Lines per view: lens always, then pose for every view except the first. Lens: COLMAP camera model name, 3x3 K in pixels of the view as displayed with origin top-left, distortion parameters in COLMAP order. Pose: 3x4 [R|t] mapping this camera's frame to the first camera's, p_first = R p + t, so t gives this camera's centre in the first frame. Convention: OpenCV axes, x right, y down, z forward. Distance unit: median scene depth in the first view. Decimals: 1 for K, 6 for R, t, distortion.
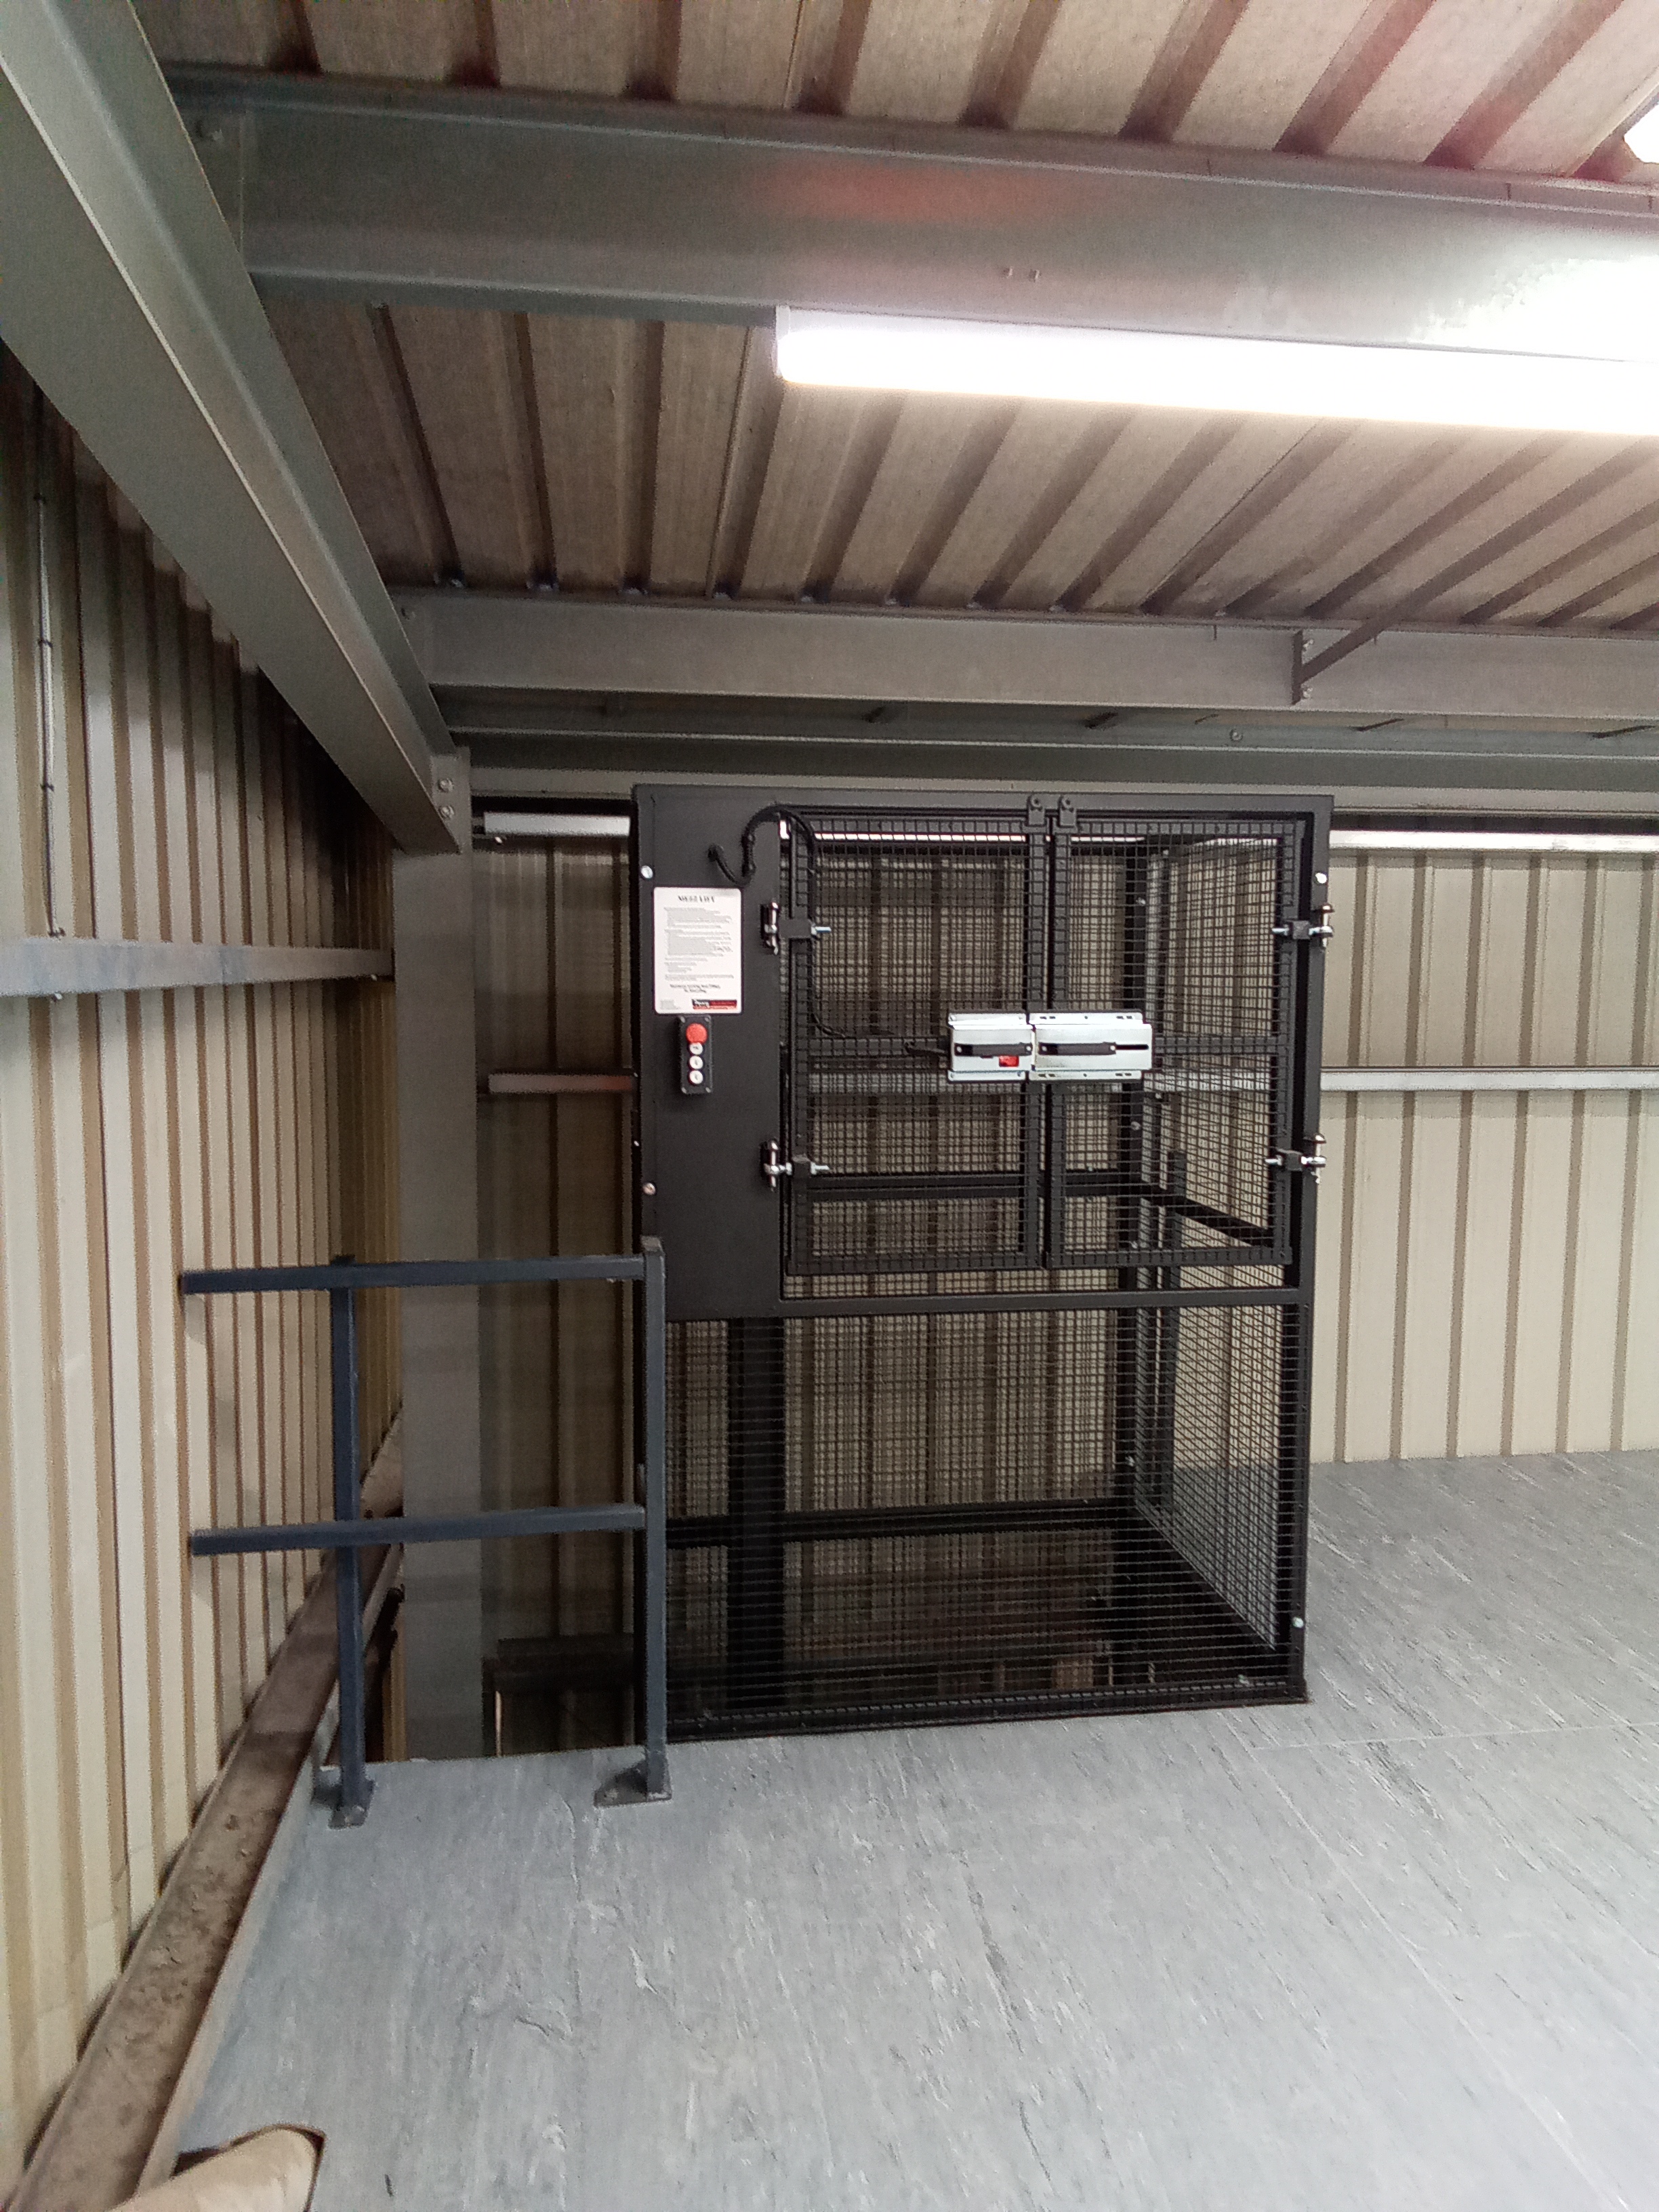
lens RADIAL K [[1568.1, 0, 829.5], [0, 1568.1, 1106.0], [0, 0, 1]] dist [0.044663, -0.049839]
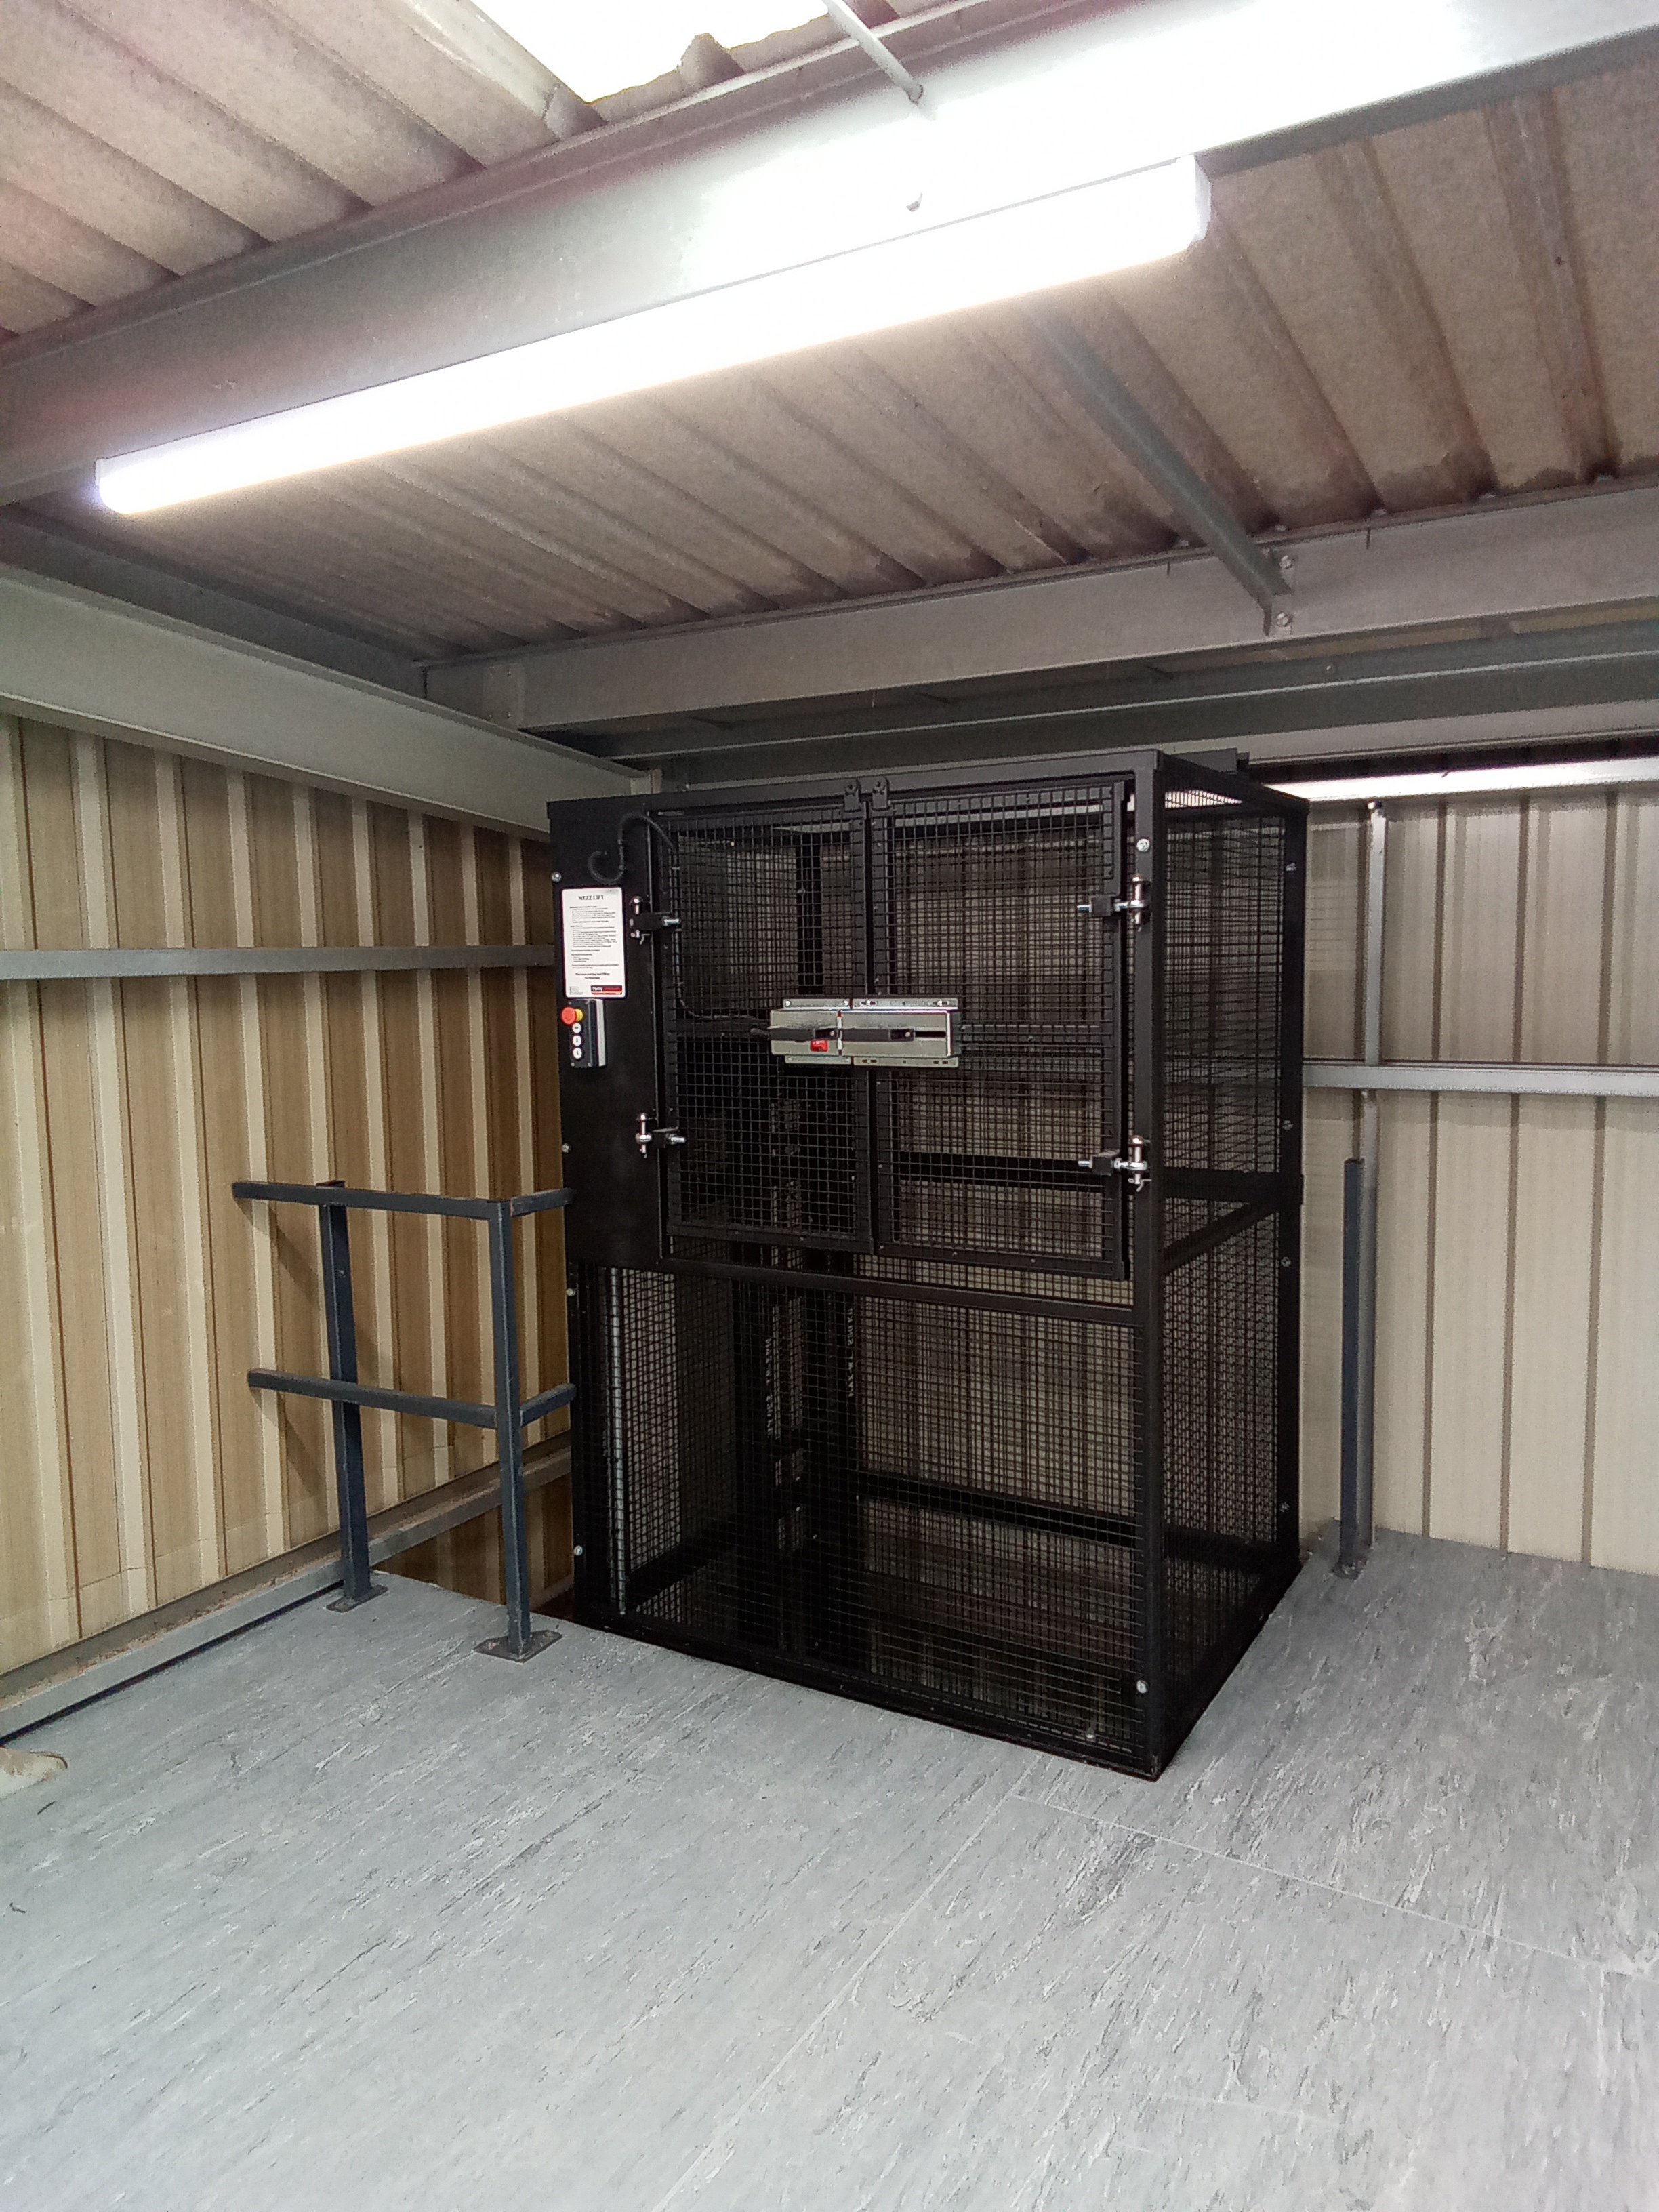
lens RADIAL K [[1568.1, 0, 829.5], [0, 1568.1, 1106.0], [0, 0, 1]] dist [0.044663, -0.049839]
pose [[0.769886, 0.045903, -0.636528, 0.778962], [-0.036751, 0.998944, 0.027588, -0.017932], [0.637122, 0.002153, 0.770760, 0.225472]]
